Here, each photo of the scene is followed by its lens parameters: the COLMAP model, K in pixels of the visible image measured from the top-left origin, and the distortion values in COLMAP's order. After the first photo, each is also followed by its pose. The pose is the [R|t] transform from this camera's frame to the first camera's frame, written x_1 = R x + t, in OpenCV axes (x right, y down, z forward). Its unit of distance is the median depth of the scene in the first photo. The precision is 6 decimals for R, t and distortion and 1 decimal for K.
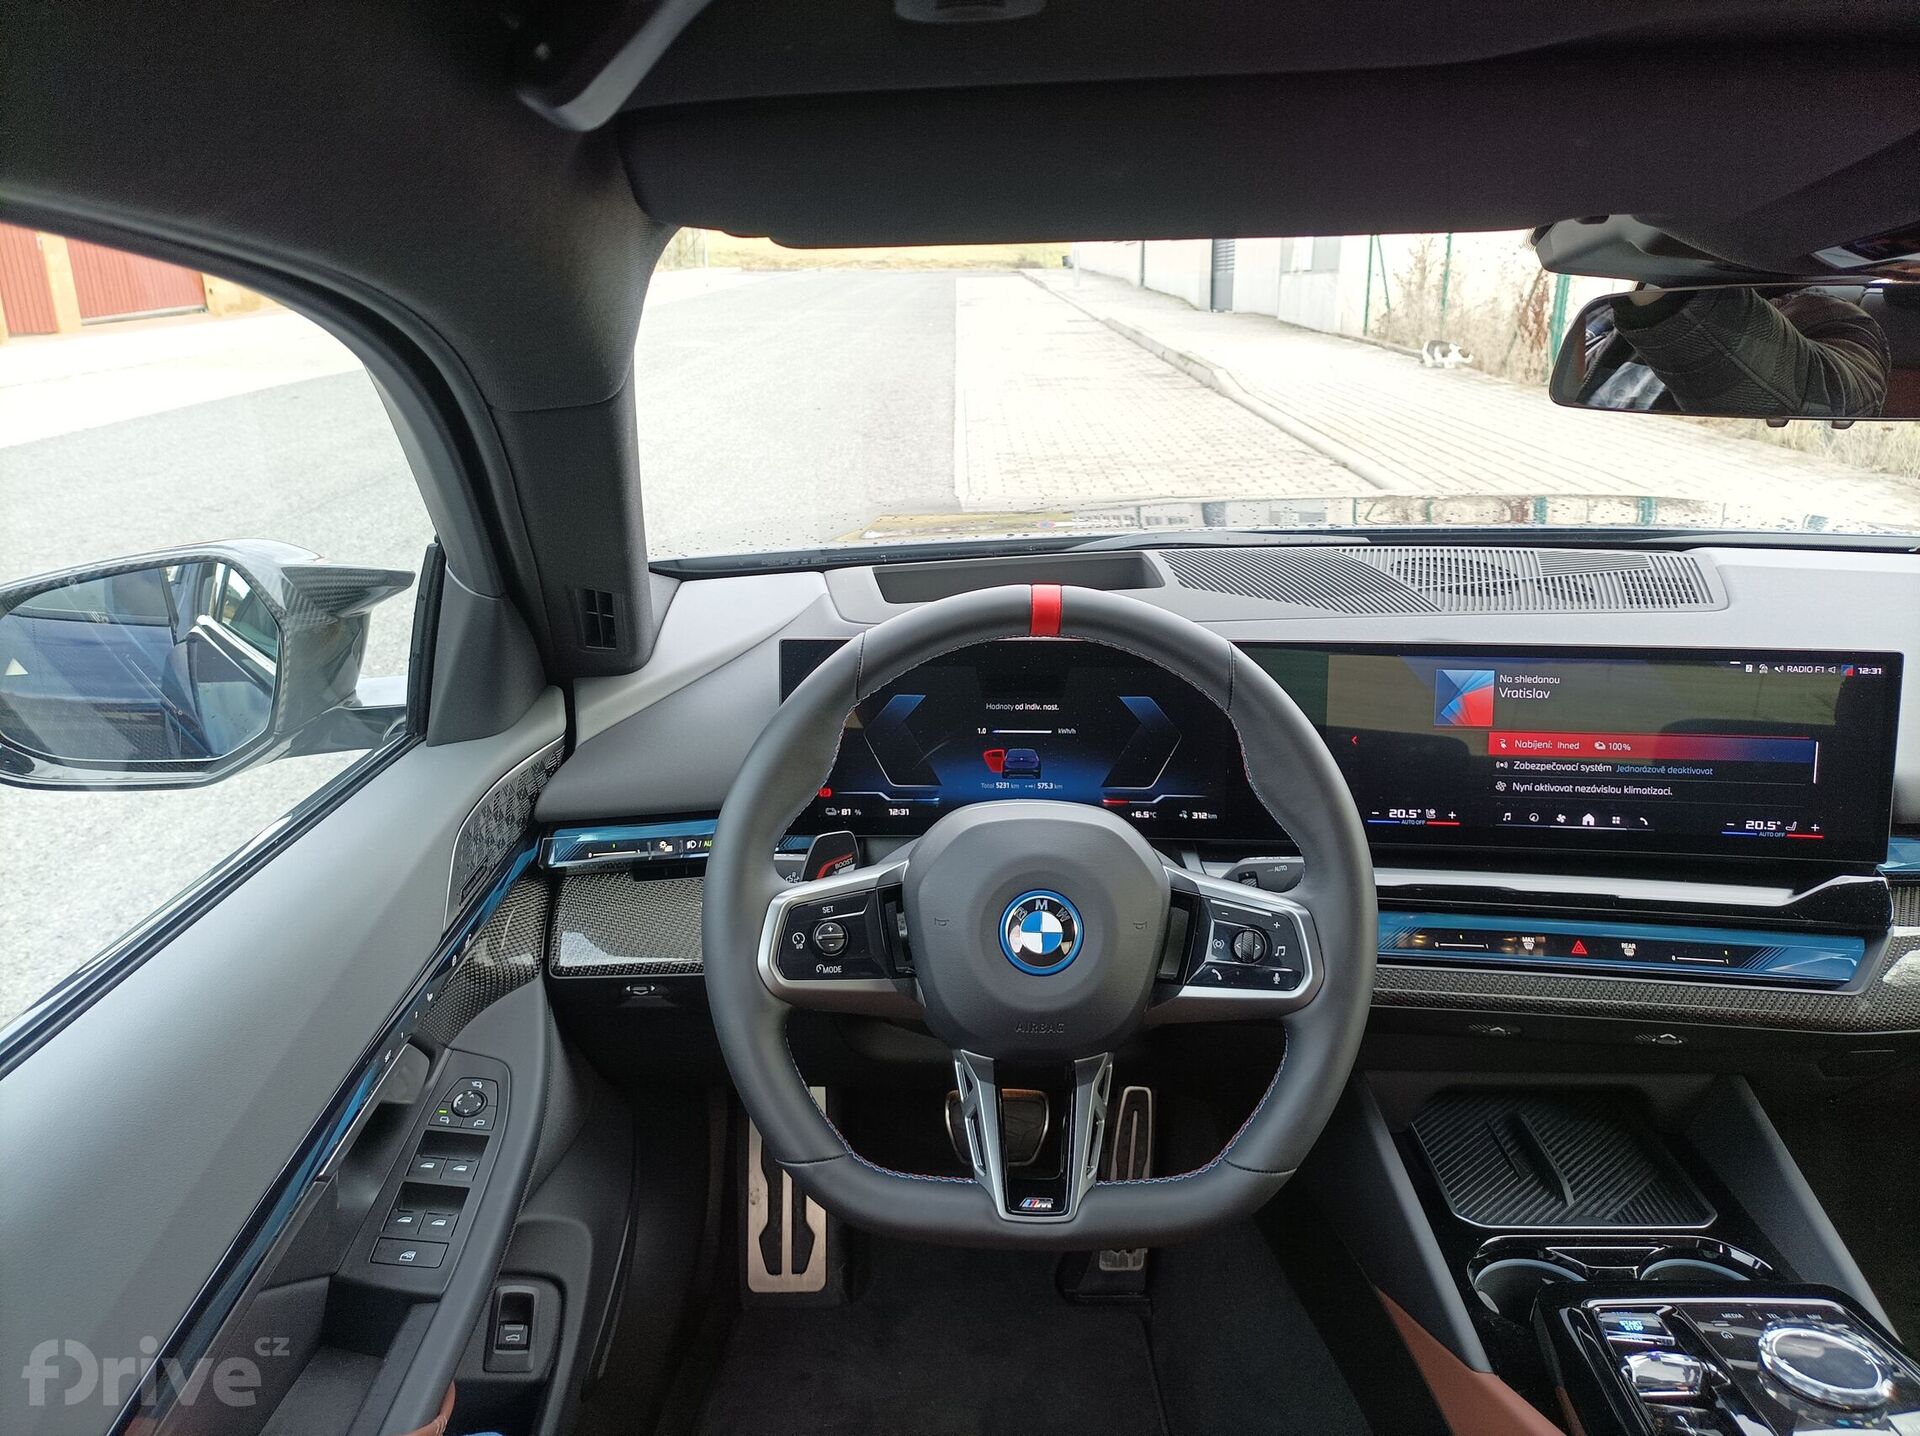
lens RADIAL K [[1467.1, 0, 924.0], [0, 1467.1, 717.4], [0, 0, 1]] dist [0.043932, -0.051830]
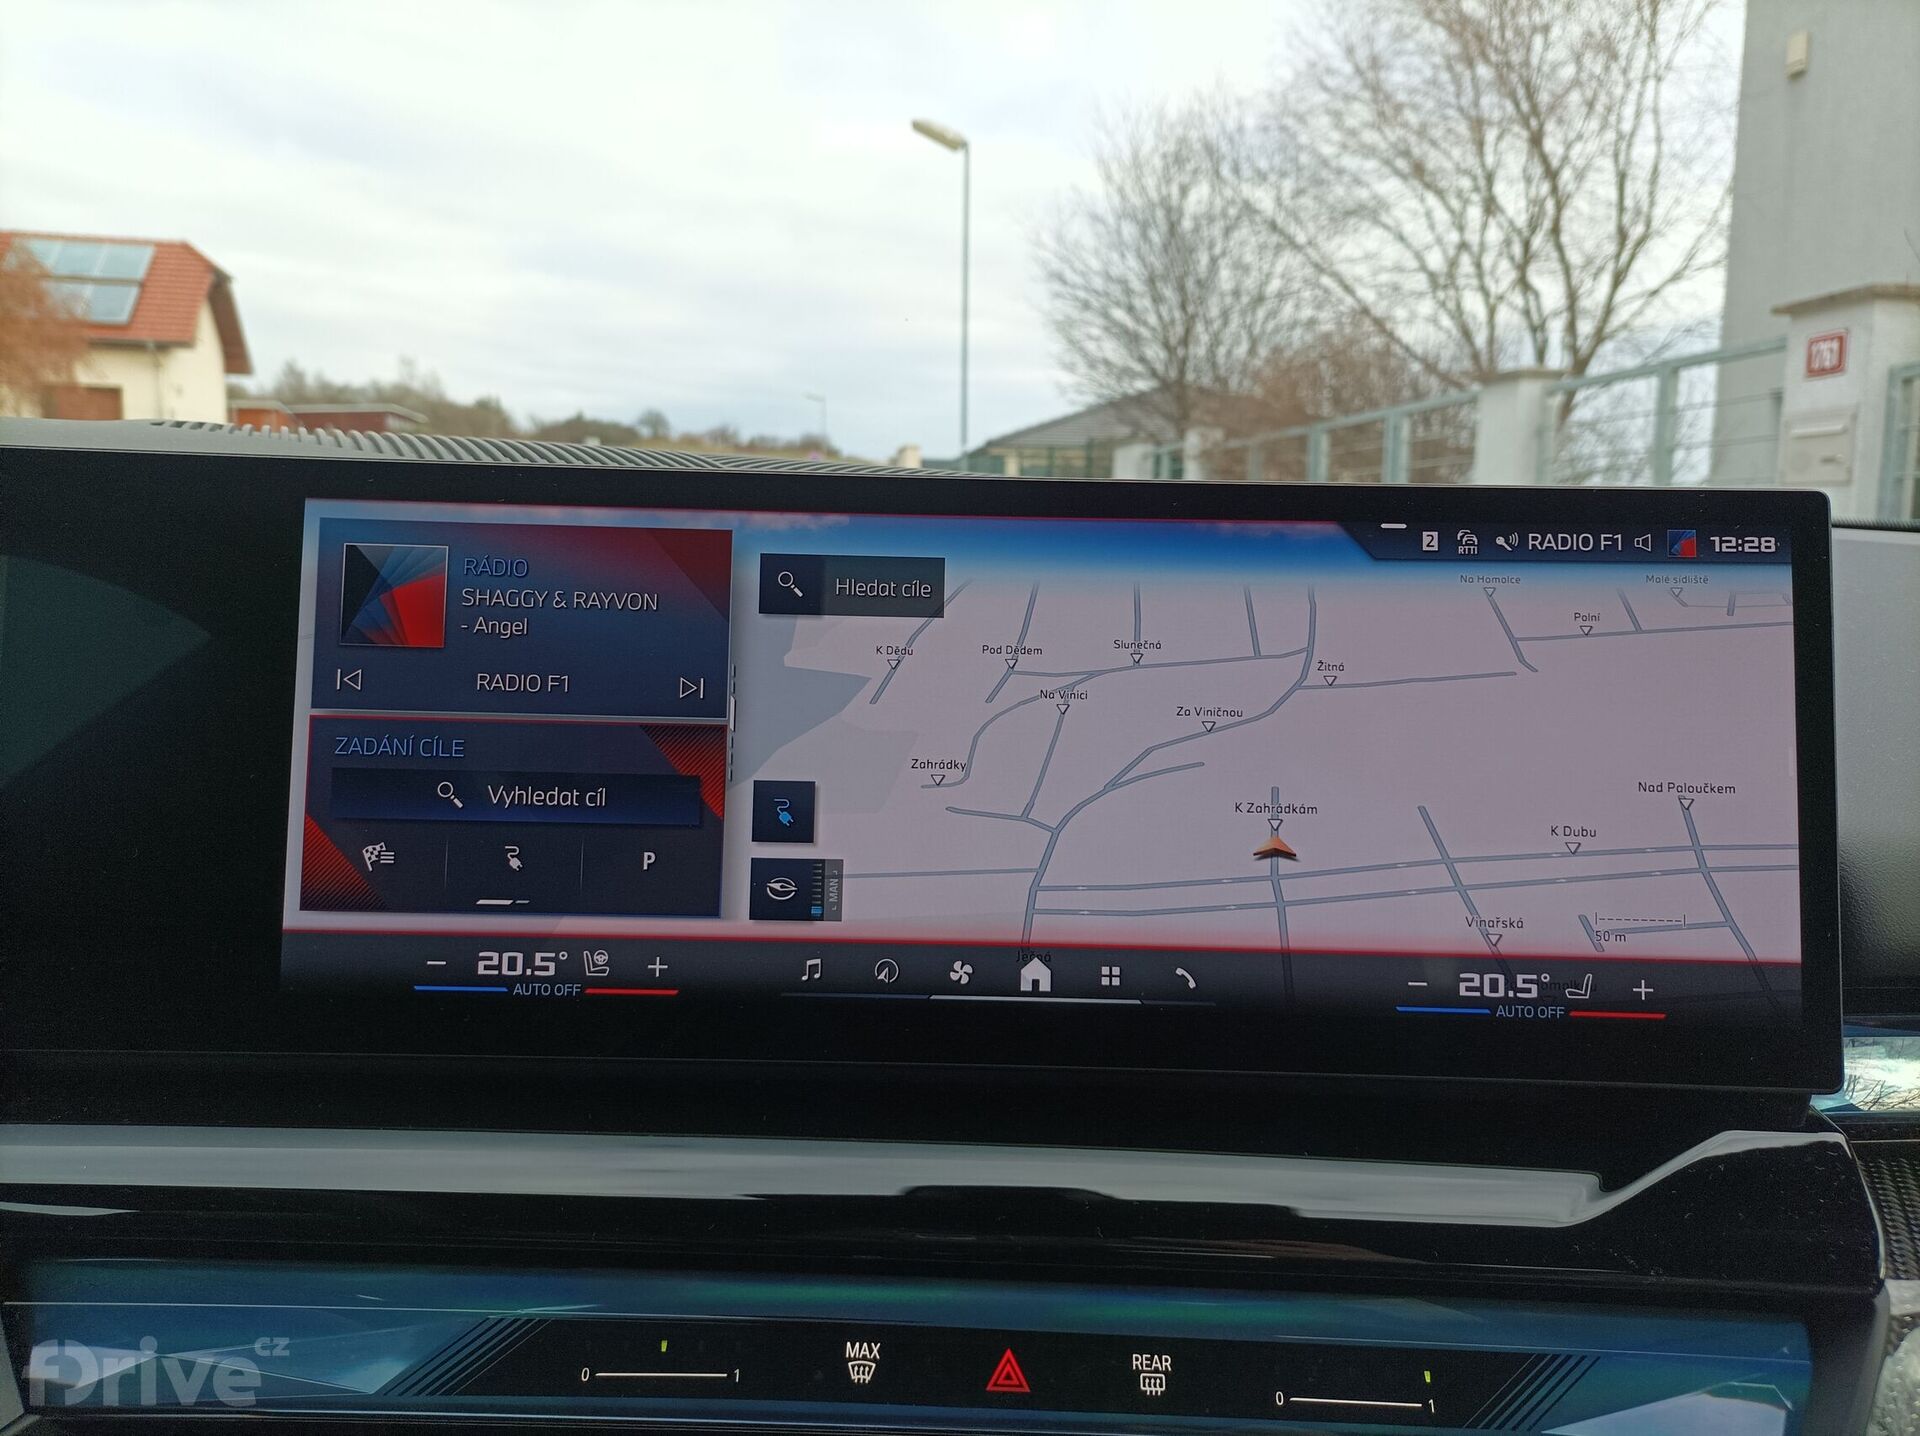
lens RADIAL K [[1467.1, 0, 924.0], [0, 1467.1, 717.4], [0, 0, 1]] dist [0.043932, -0.051830]
pose [[0.990130, 0.023830, 0.138111, 0.376159], [0.003556, 0.980851, -0.194728, 0.077403], [-0.140106, 0.193297, 0.971085, 0.657617]]
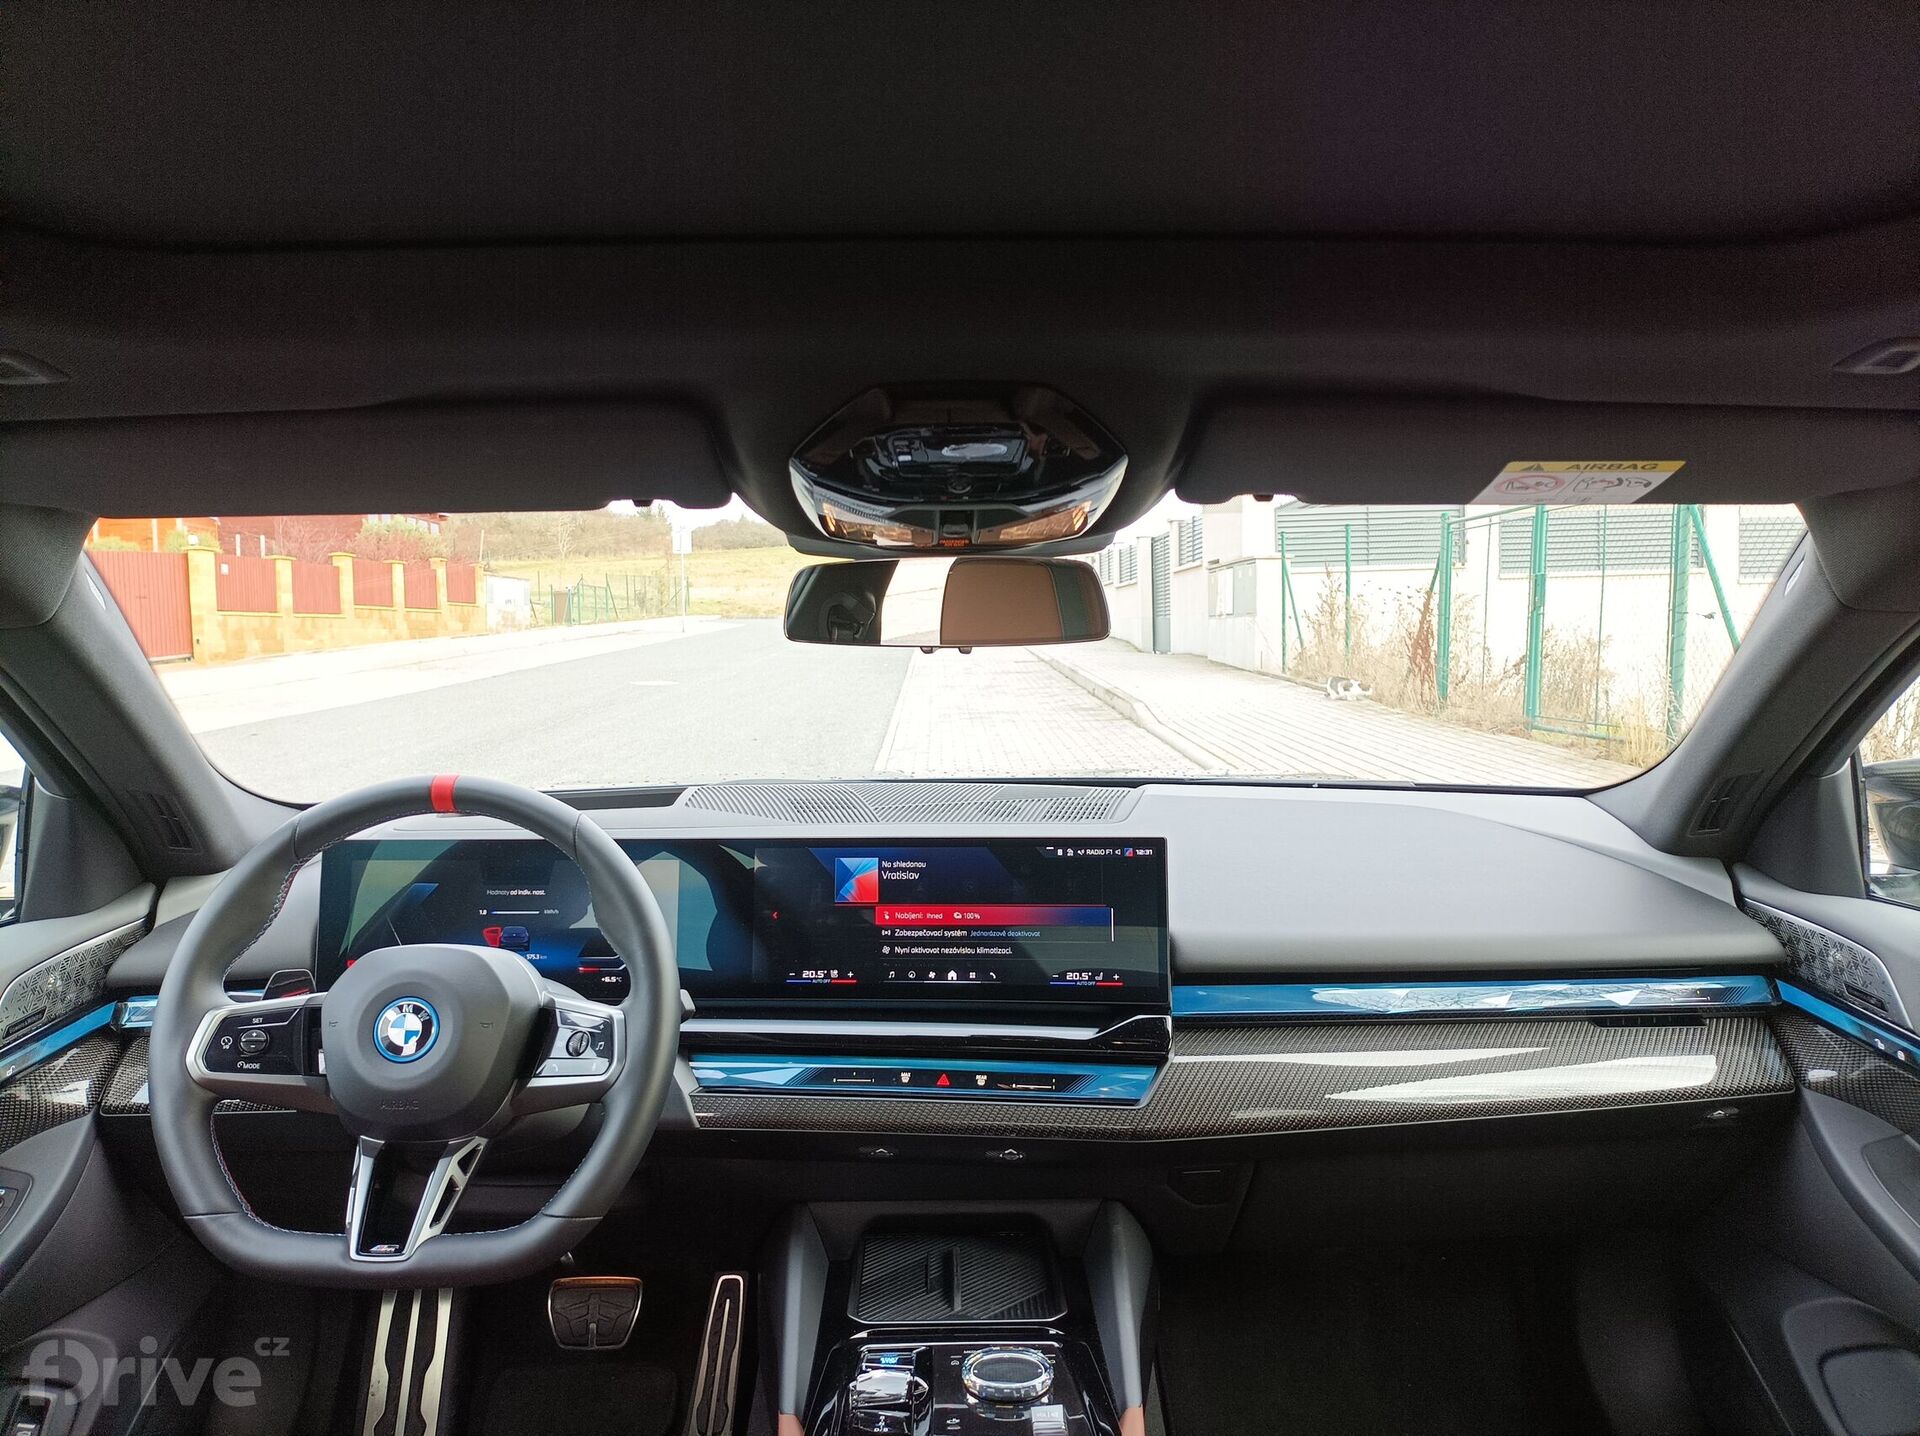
lens RADIAL K [[1493.9, 0, 960.0], [0, 1493.9, 718.0], [0, 0, 1]] dist [0.042019, -0.040530]
pose [[0.999900, -0.005030, 0.013222, 0.441875], [0.007936, 0.973192, -0.229857, 0.149347], [-0.011712, 0.229939, 0.973135, -0.294714]]
